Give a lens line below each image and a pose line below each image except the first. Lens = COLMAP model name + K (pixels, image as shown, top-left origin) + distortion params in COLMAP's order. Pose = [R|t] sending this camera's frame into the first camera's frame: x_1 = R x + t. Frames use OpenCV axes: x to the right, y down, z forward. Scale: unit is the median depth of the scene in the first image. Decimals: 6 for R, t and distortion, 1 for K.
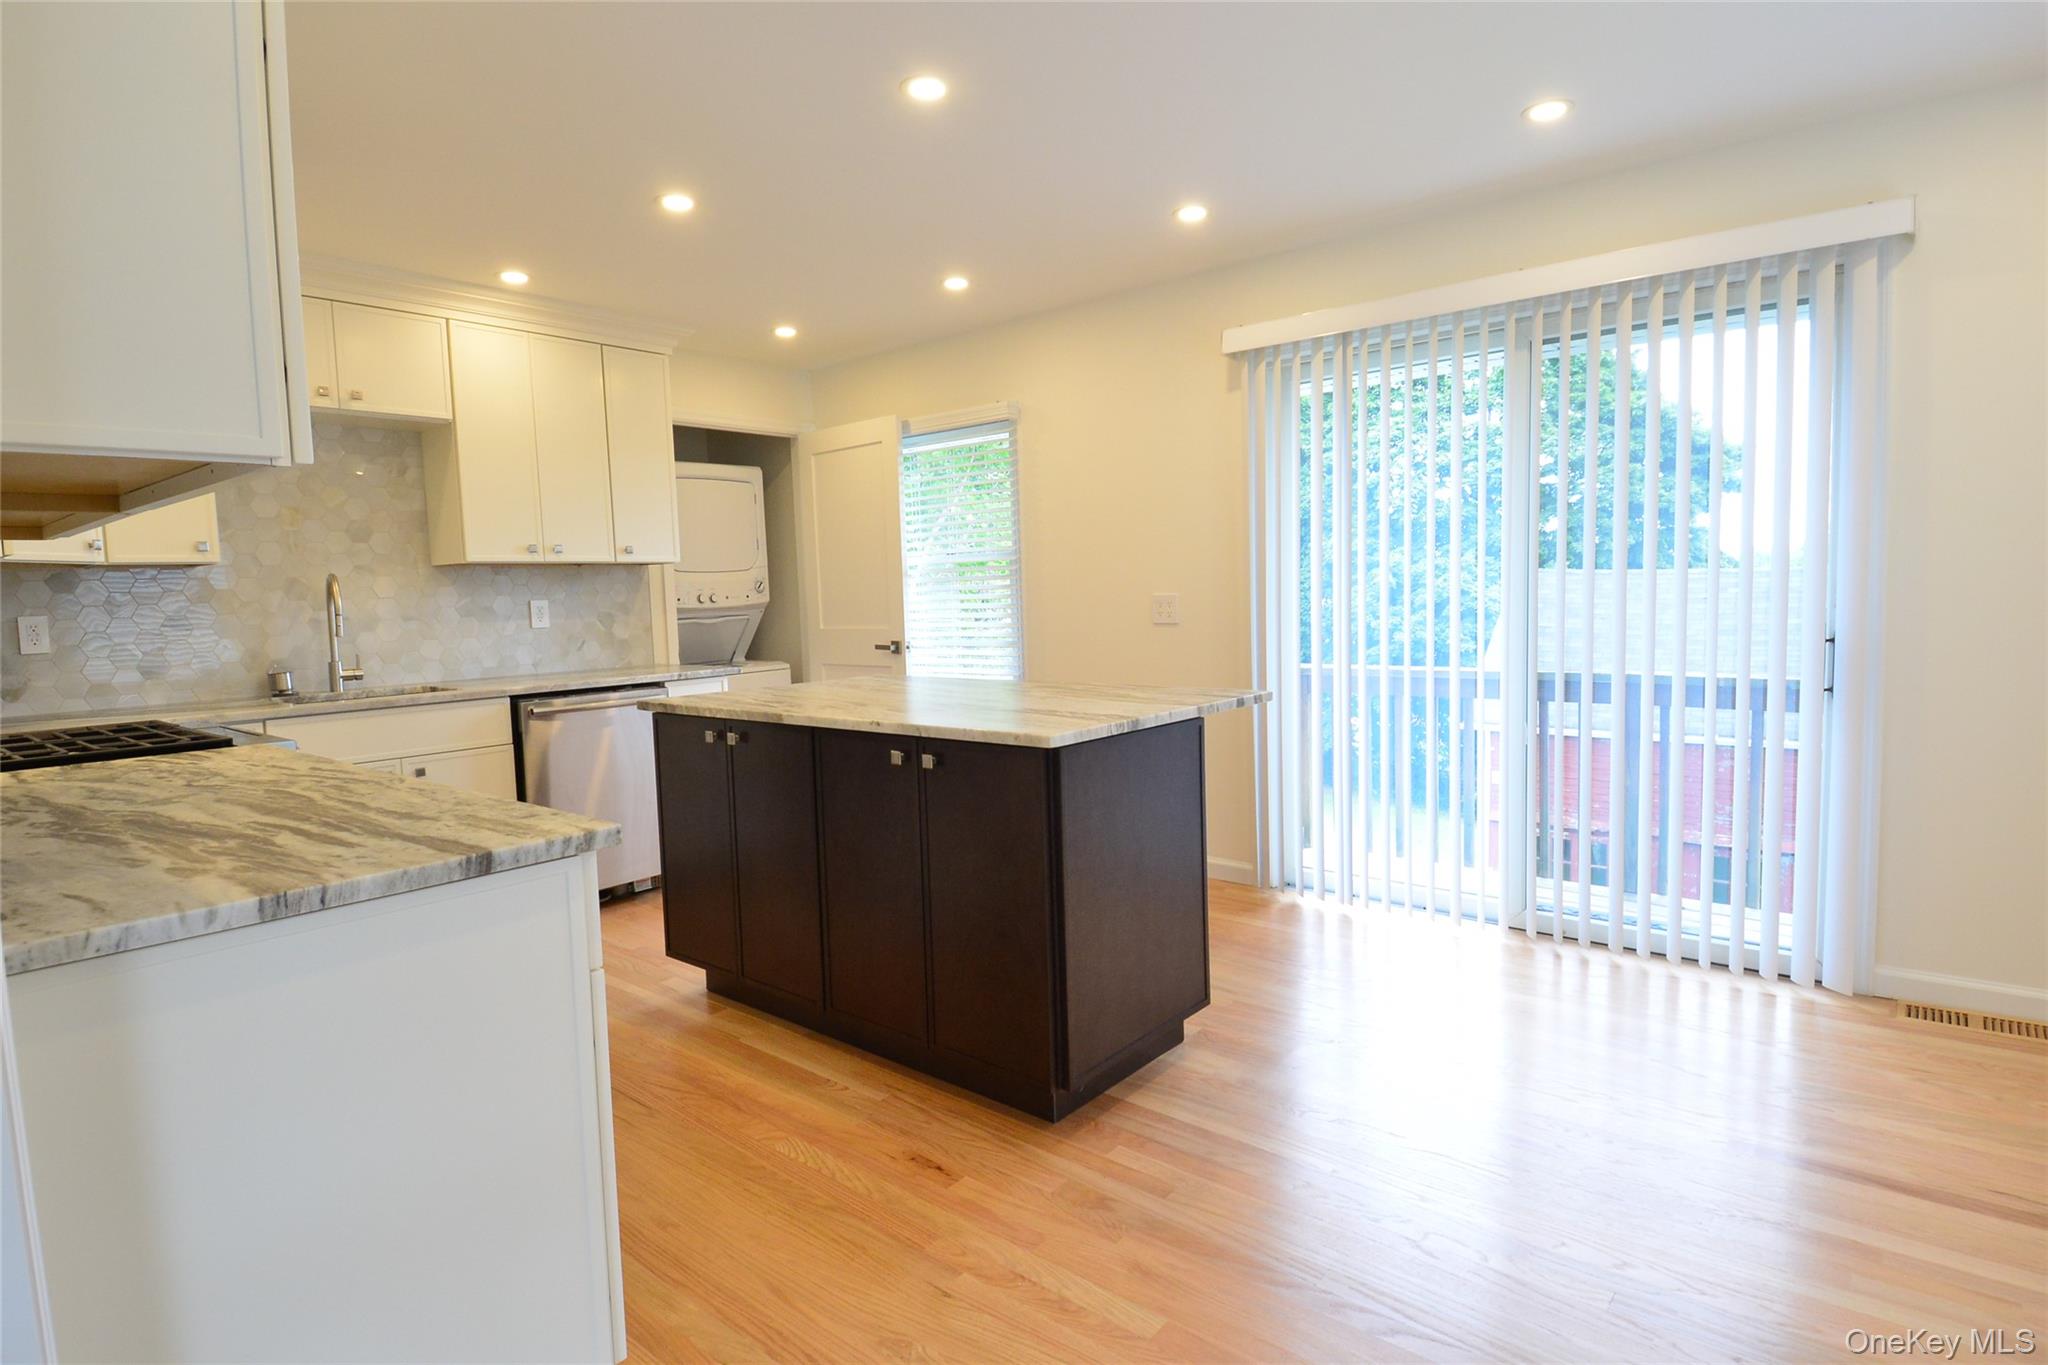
lens RADIAL K [[1055.3, 0, 1028.4], [0, 1055.3, 679.1], [0, 0, 1]] dist [0.053624, -0.056637]
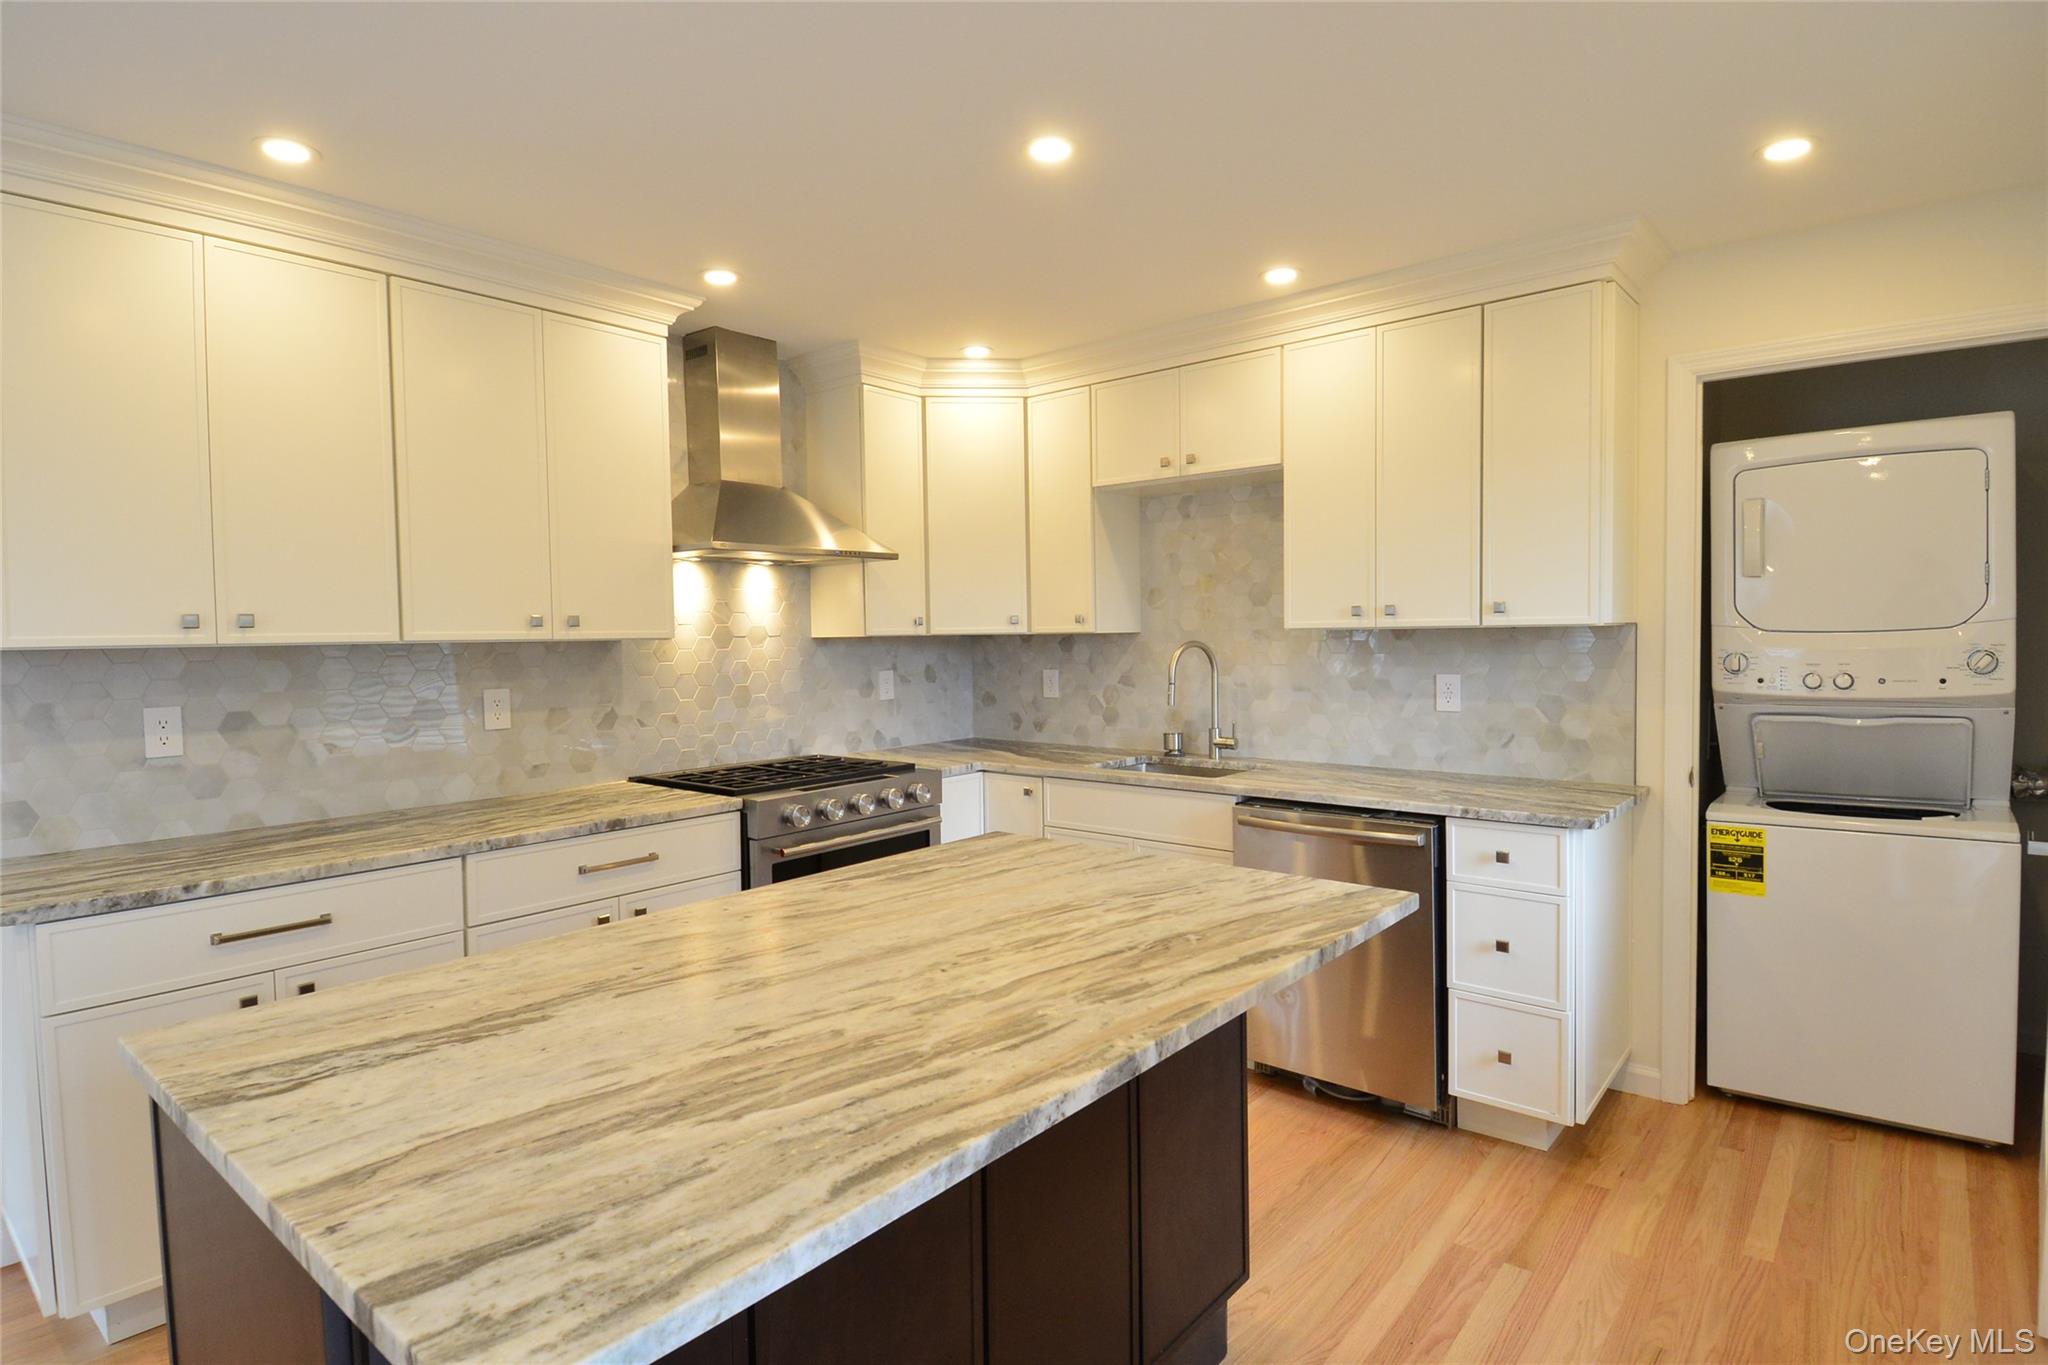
lens RADIAL K [[1055.3, 0, 1028.4], [0, 1055.3, 679.1], [0, 0, 1]] dist [0.053624, -0.056637]
pose [[0.005326, 0.073490, -0.997282, 0.306855], [-0.071205, 0.994792, 0.072926, -0.114179], [0.997447, 0.070623, 0.010531, 0.769926]]
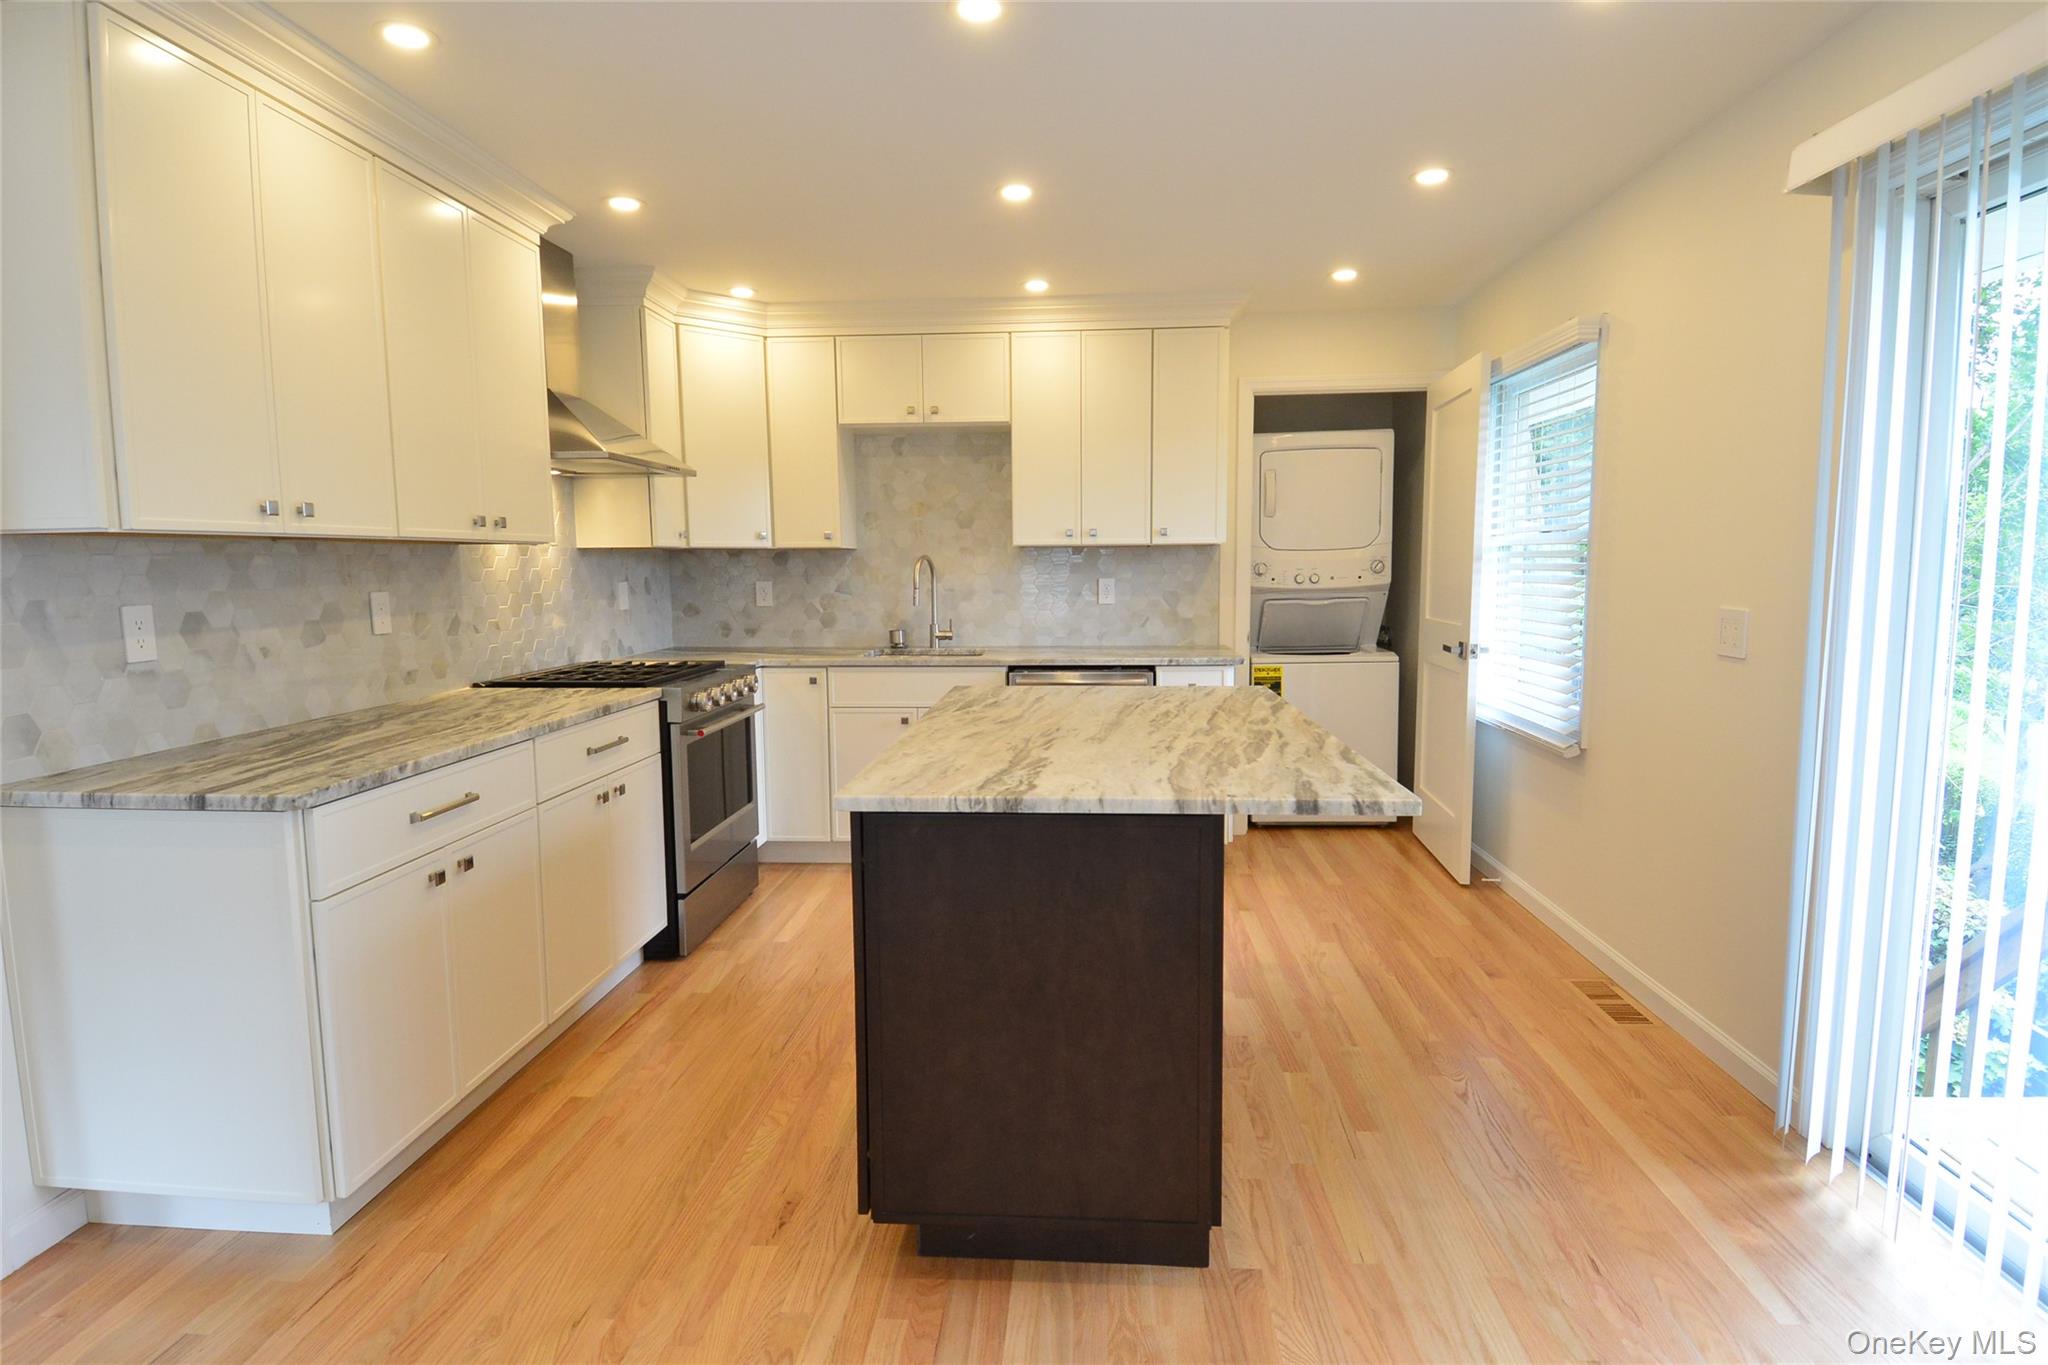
lens RADIAL K [[1055.3, 0, 1028.4], [0, 1055.3, 679.1], [0, 0, 1]] dist [0.053624, -0.056637]
pose [[0.591265, 0.114199, -0.798351, 0.399176], [-0.077963, 0.993381, 0.084357, -0.062318], [0.802700, 0.012364, 0.596254, 0.326187]]
